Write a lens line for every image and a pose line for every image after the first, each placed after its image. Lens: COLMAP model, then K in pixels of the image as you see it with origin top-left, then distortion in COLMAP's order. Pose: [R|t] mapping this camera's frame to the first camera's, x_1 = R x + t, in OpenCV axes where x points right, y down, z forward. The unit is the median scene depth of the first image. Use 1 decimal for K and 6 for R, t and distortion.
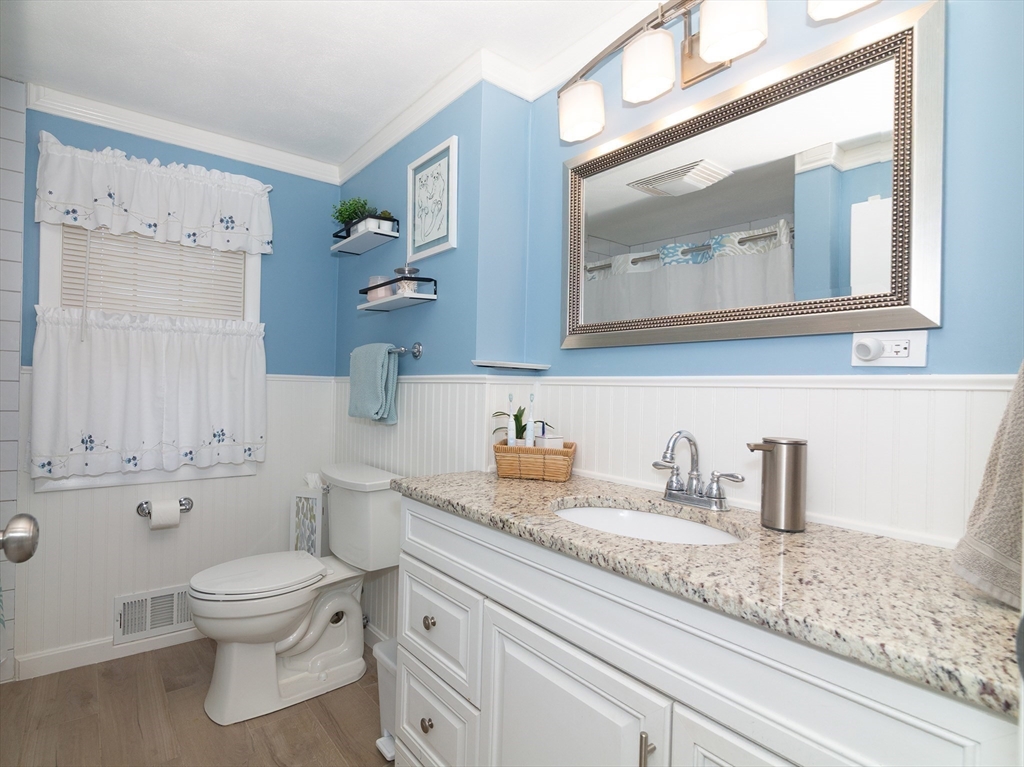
lens RADIAL K [[517.1, 0, 442.5], [0, 517.1, 380.4], [0, 0, 1]] dist [0.001053, -0.001191]
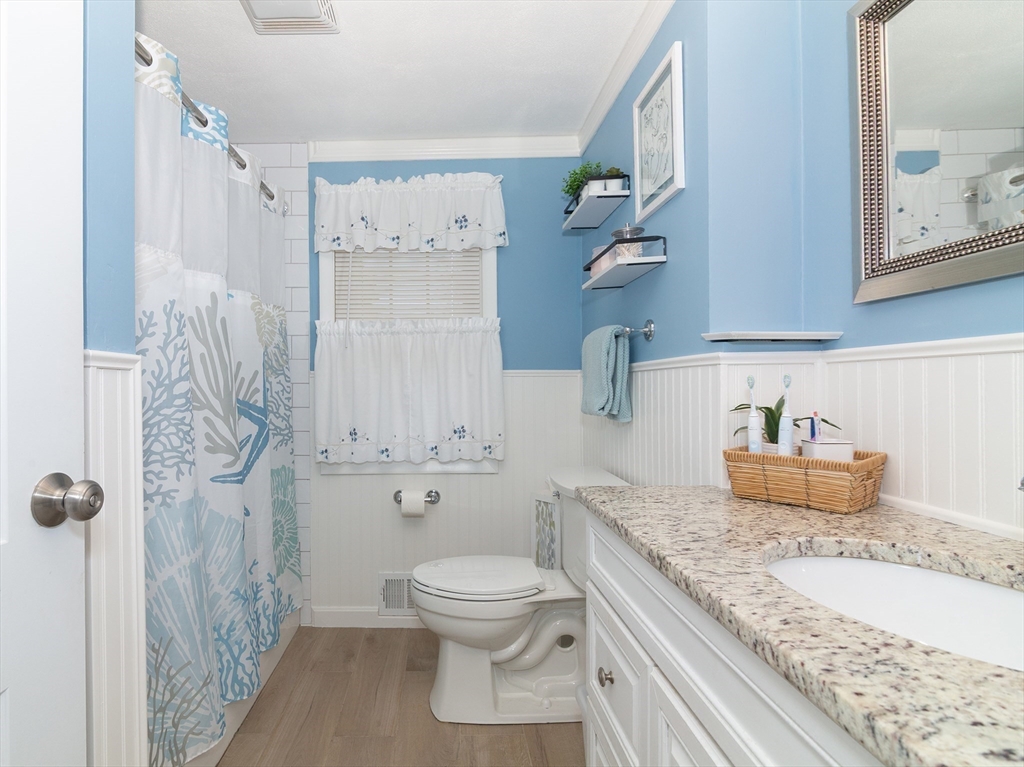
lens RADIAL K [[521.5, 0, 499.0], [0, 521.5, 386.1], [0, 0, 1]] dist [0.000750, -0.001721]
pose [[0.809243, -0.033665, -0.586508, 0.251770], [0.031506, 0.999407, -0.013894, 0.035290], [0.586628, -0.007235, 0.809824, 0.229933]]
